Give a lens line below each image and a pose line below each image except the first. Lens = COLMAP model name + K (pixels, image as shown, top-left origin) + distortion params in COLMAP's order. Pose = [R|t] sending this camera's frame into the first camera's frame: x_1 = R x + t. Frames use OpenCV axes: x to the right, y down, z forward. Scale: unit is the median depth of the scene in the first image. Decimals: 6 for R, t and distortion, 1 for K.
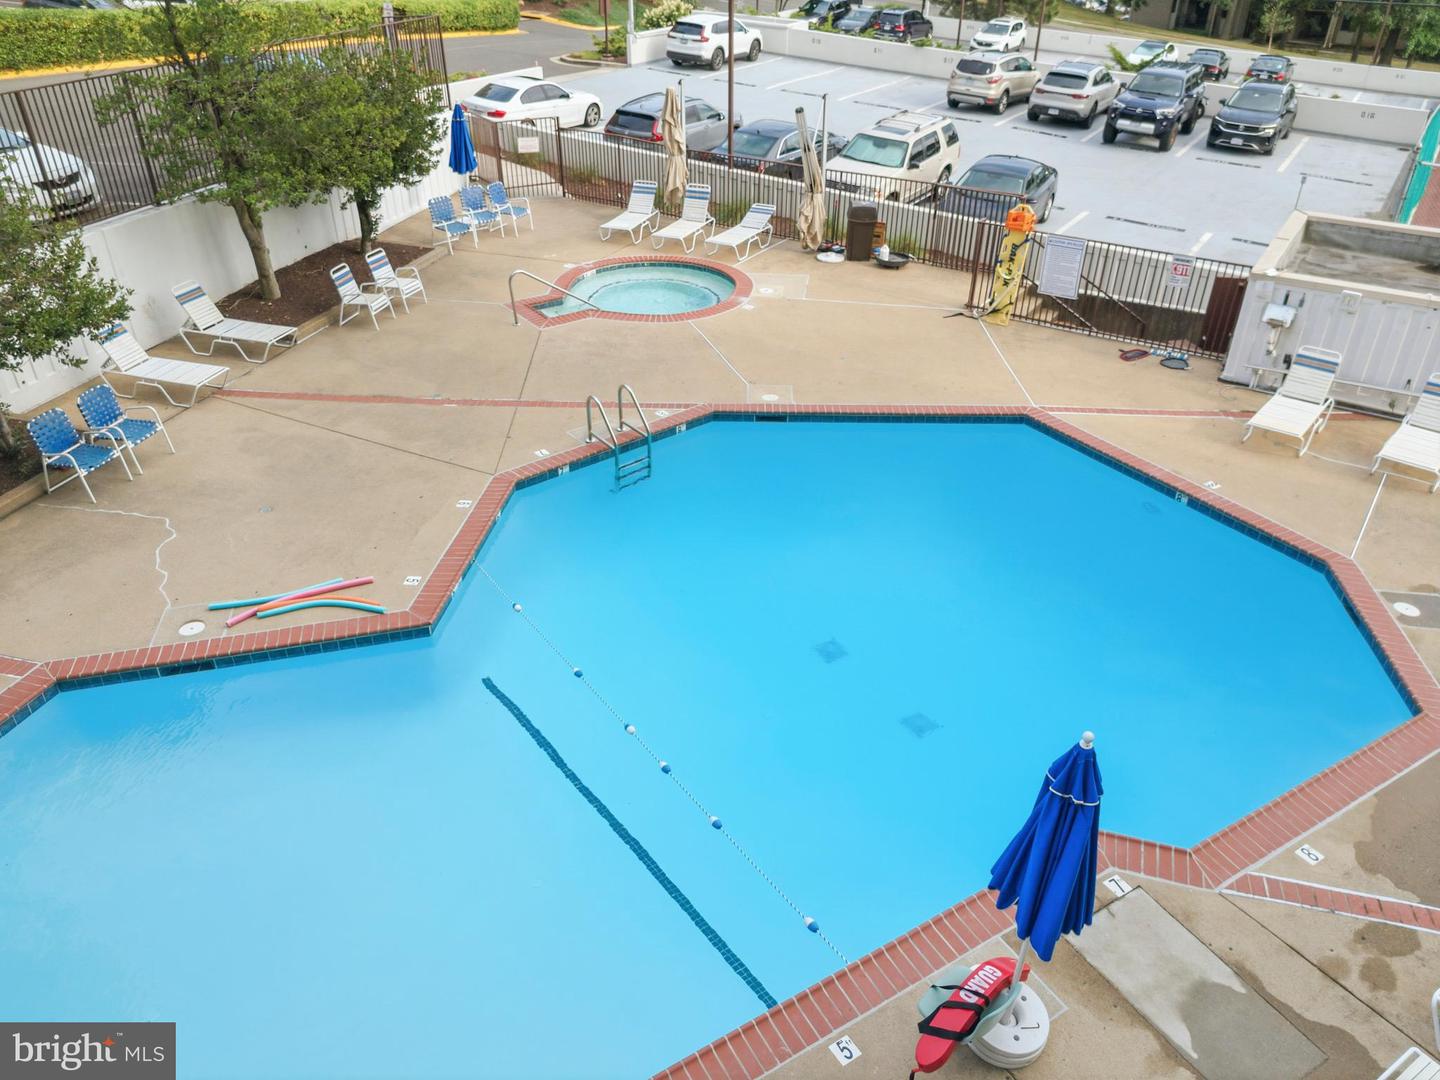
lens RADIAL K [[1059.1, 0, 719.7], [0, 1059.1, 535.2], [0, 0, 1]] dist [0.059462, -0.038832]
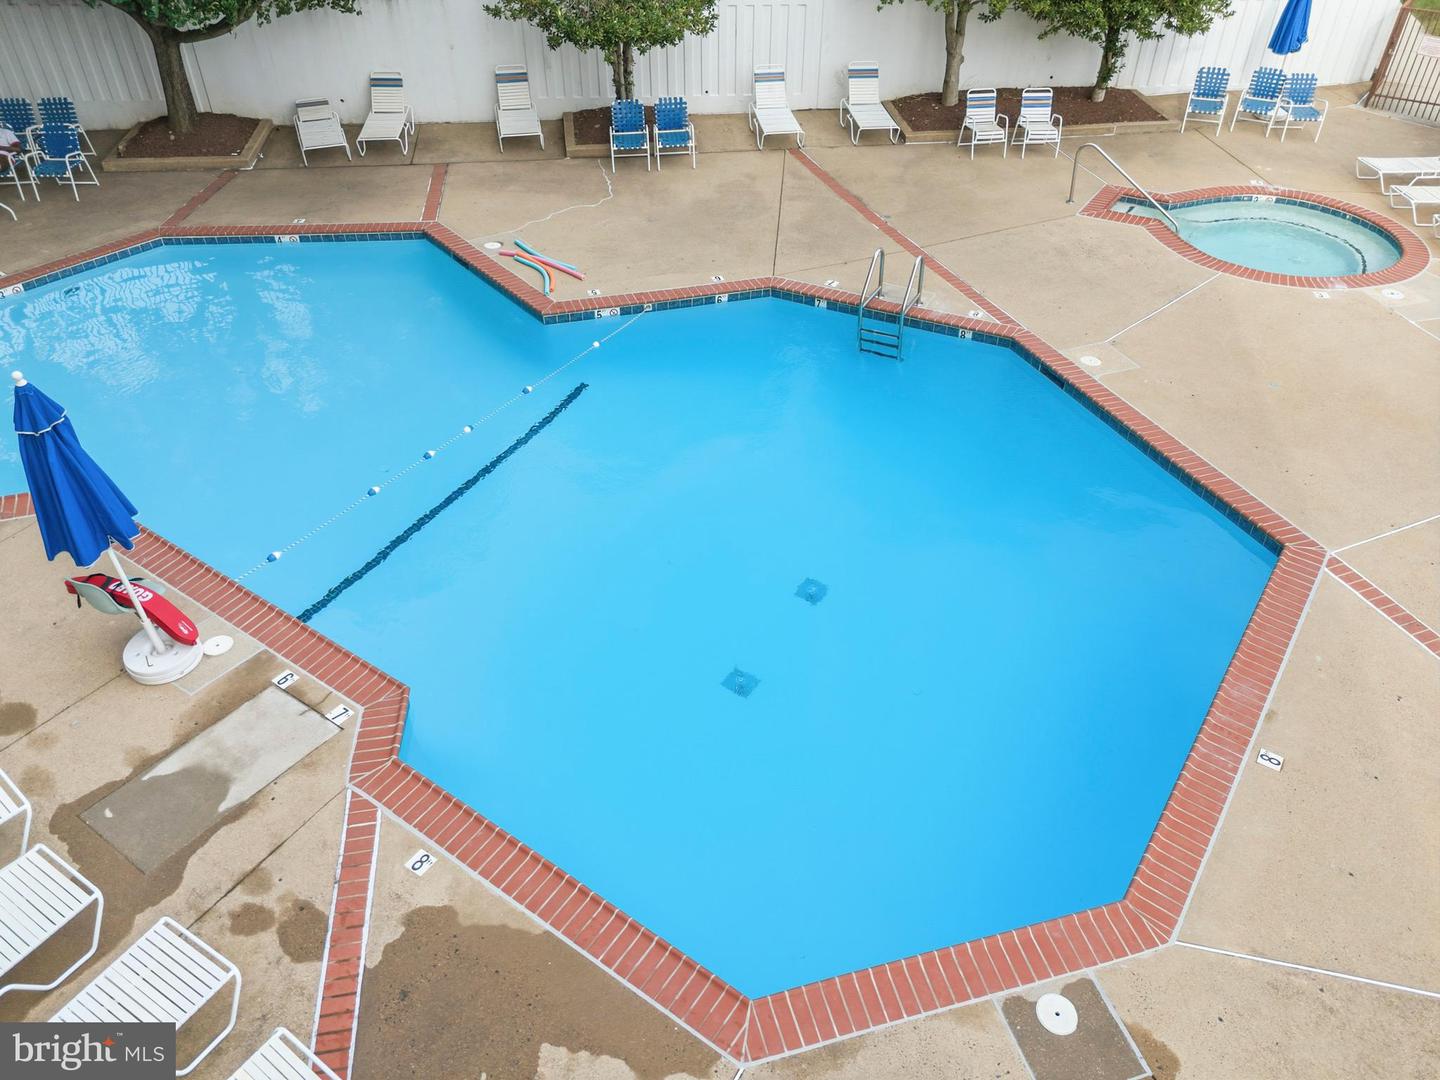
lens RADIAL K [[1059.1, 0, 724.9], [0, 1059.1, 537.0], [0, 0, 1]] dist [0.059462, -0.038832]
pose [[0.395129, 0.564684, -0.724572, 0.747860], [-0.487096, 0.797533, 0.355919, -0.221143], [0.778852, 0.212303, 0.590184, 0.426386]]
